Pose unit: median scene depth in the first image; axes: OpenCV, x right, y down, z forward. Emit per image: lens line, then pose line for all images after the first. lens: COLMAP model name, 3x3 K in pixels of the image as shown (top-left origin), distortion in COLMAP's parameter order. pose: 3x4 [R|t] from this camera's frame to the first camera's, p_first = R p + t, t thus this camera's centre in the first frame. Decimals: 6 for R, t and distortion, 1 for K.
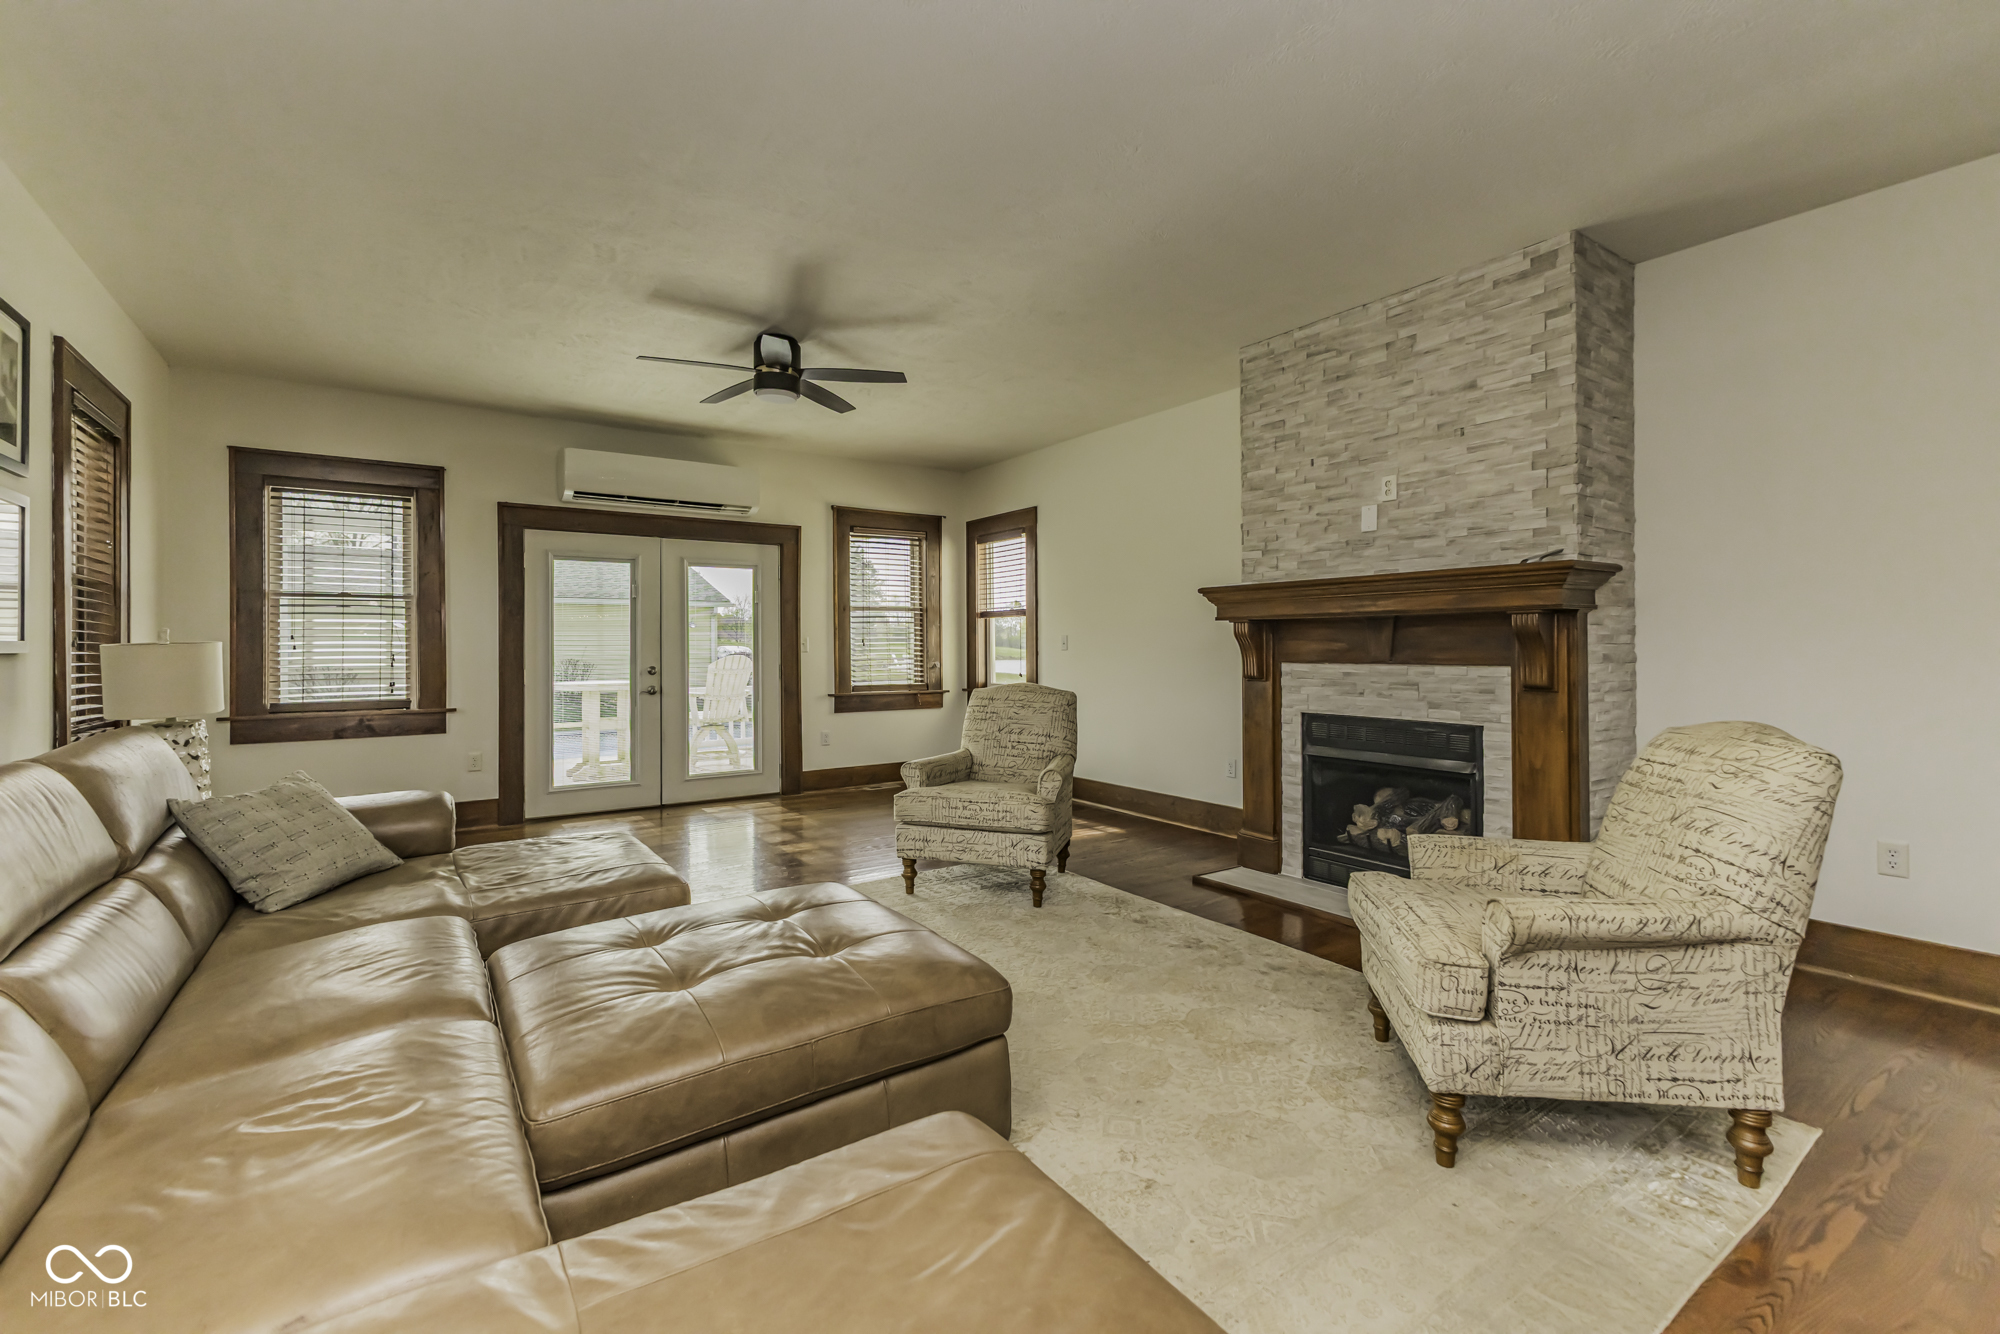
lens RADIAL K [[874.3, 0, 1014.8], [0, 874.3, 656.3], [0, 0, 1]] dist [-0.001273, -0.001869]
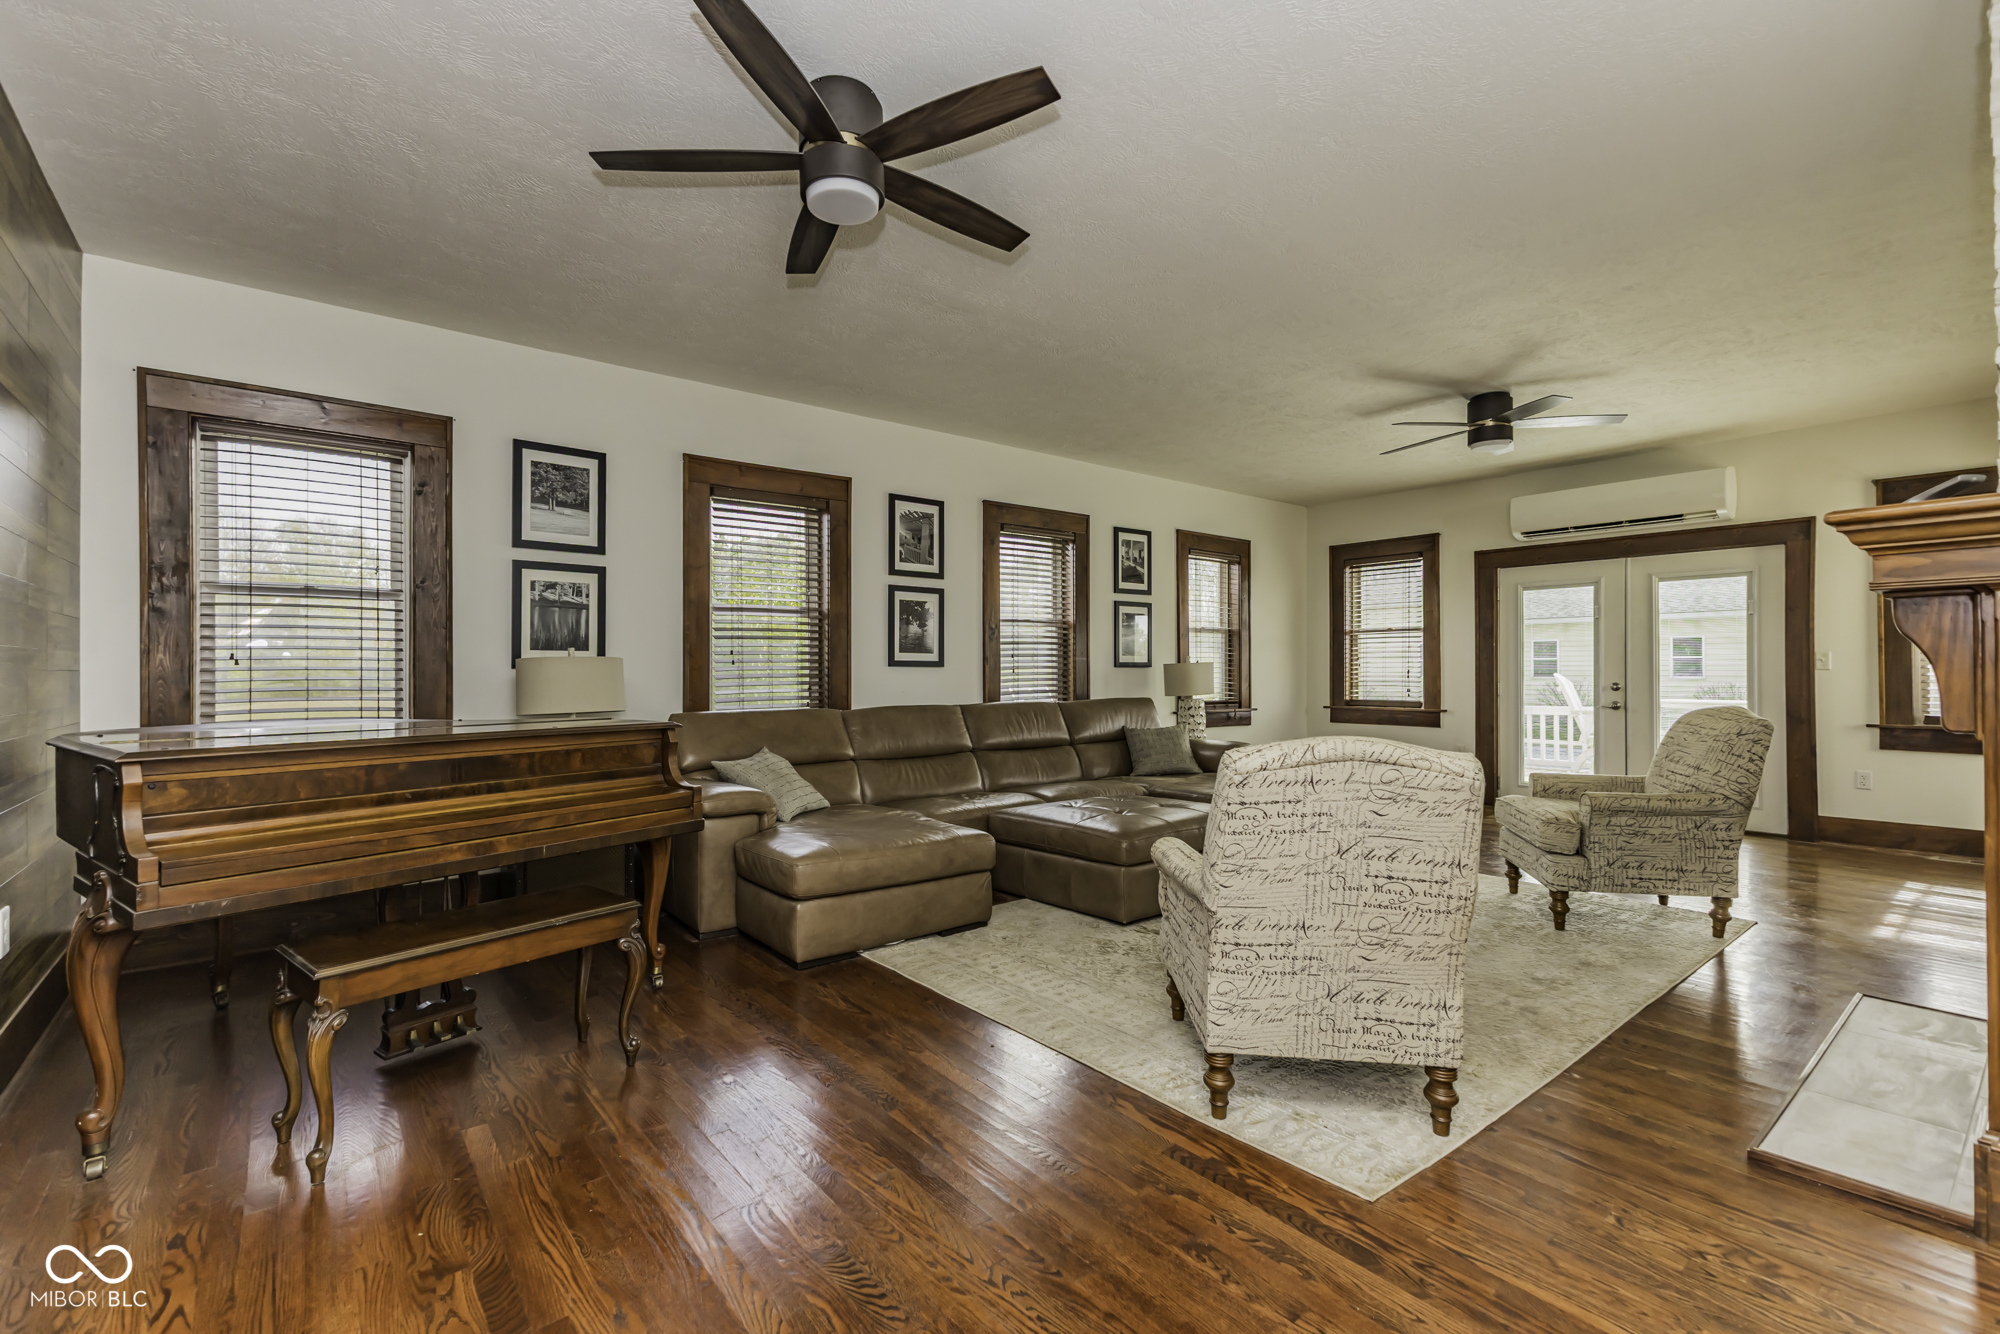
lens RADIAL K [[874.3, 0, 983.9], [0, 874.3, 670.1], [0, 0, 1]] dist [-0.001273, -0.001869]
pose [[0.047229, 0.000979, -0.998884, 0.658370], [-0.010642, 0.999943, 0.000476, 0.005227], [0.998827, 0.010607, 0.047237, 0.218088]]
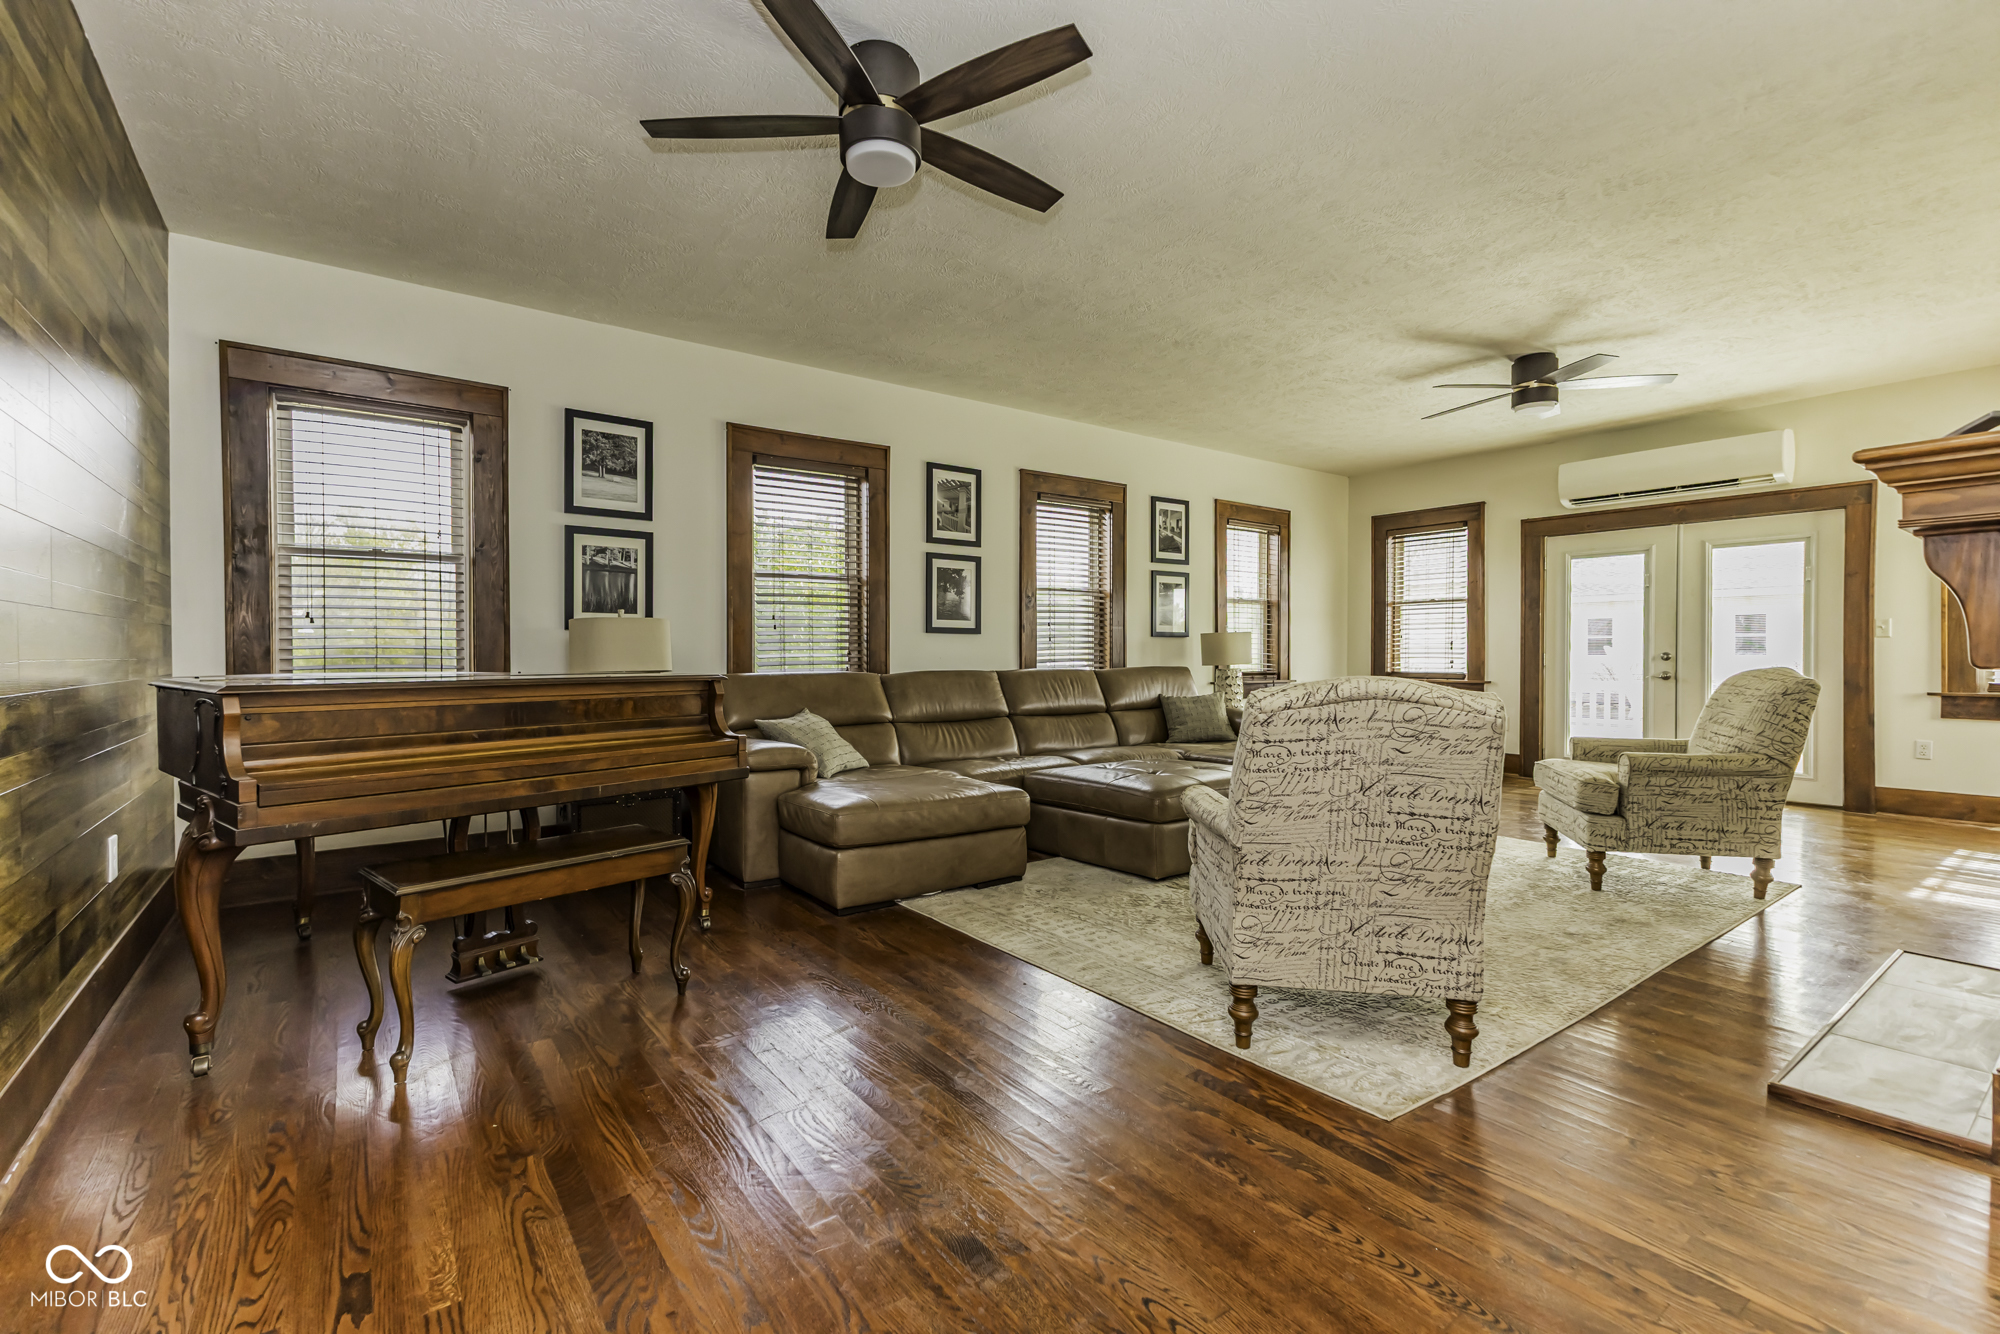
lens RADIAL K [[874.3, 0, 985.3], [0, 874.3, 661.3], [0, 0, 1]] dist [-0.001273, -0.001869]
pose [[0.005057, 0.015923, -0.999860, 0.670488], [-0.011918, 0.999803, 0.015861, 0.017318], [0.999916, 0.011836, 0.005246, 0.219787]]
